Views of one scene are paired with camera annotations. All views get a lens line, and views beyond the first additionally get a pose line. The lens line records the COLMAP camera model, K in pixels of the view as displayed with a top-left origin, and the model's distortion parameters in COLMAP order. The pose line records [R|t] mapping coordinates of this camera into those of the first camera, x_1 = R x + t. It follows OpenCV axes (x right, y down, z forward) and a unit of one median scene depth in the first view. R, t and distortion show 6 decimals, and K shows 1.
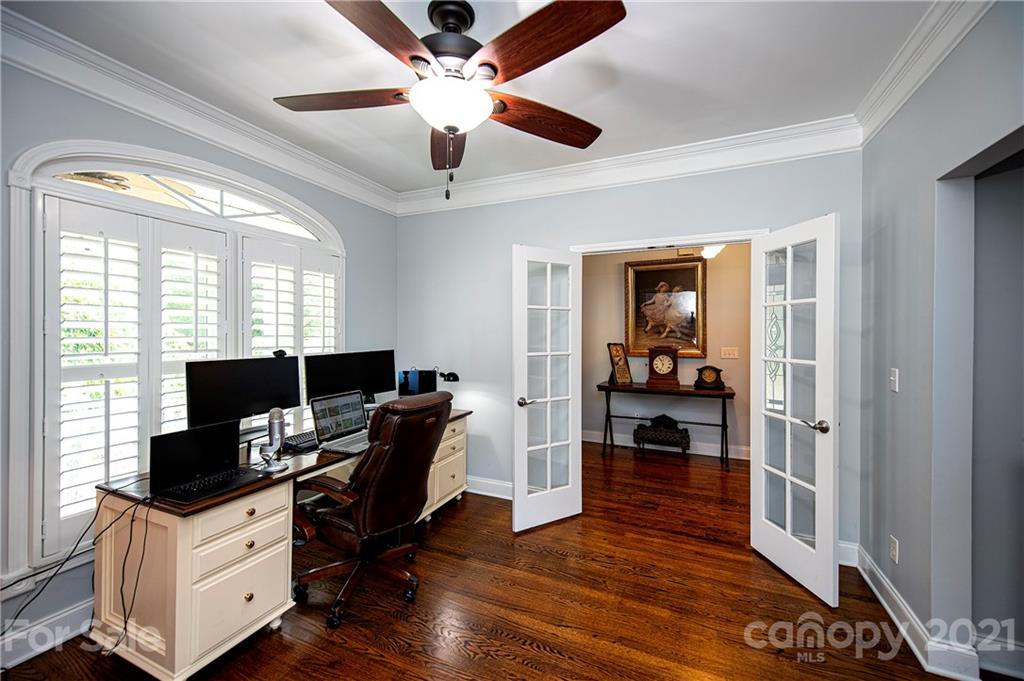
lens RADIAL K [[409.9, 0, 510.6], [0, 409.9, 323.2], [0, 0, 1]] dist [0.005394, -0.000792]
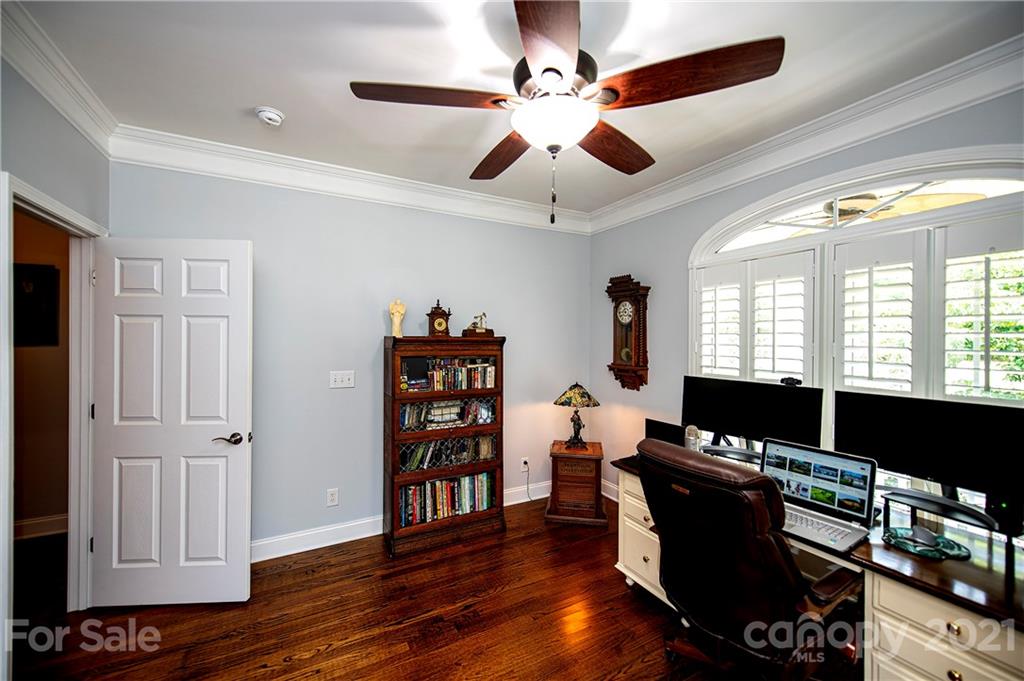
lens RADIAL K [[409.9, 0, 515.1], [0, 409.9, 340.5], [0, 0, 1]] dist [0.005394, -0.000792]
pose [[-0.600557, -0.019600, -0.799342, 0.458966], [-0.015308, 0.999798, -0.013014, 0.008770], [0.799436, 0.004421, -0.600736, 1.042674]]
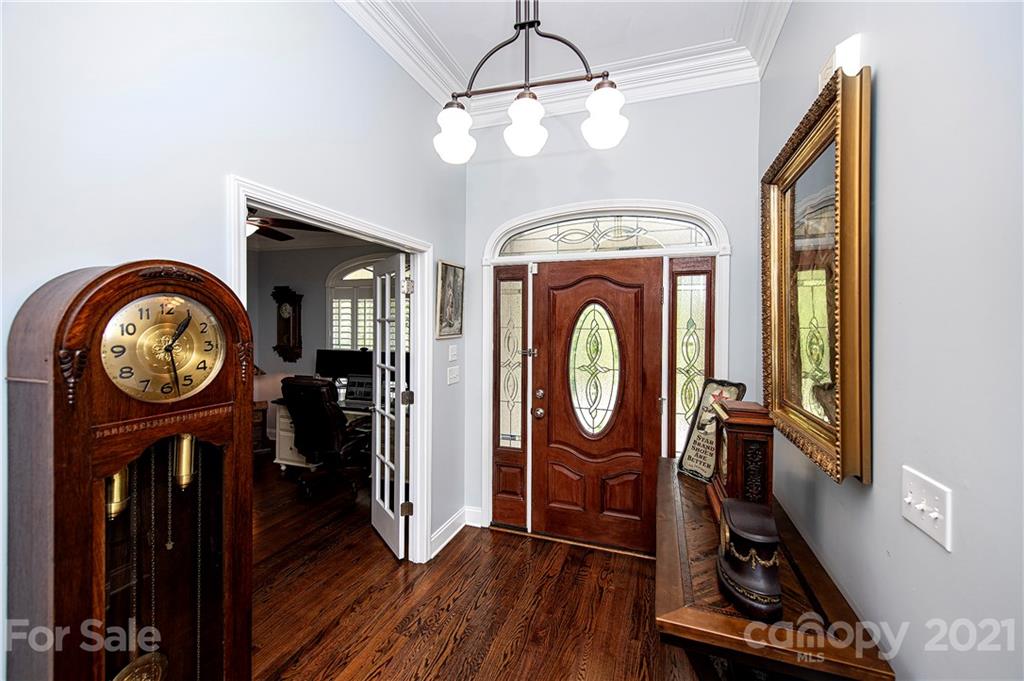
lens RADIAL K [[409.9, 0, 526.1], [0, 409.9, 325.2], [0, 0, 1]] dist [0.005394, -0.000792]
pose [[0.102575, -0.017616, -0.994569, 1.357653], [-0.002018, 0.999837, -0.017918, -0.003108], [0.994723, 0.003844, 0.102523, 1.525302]]
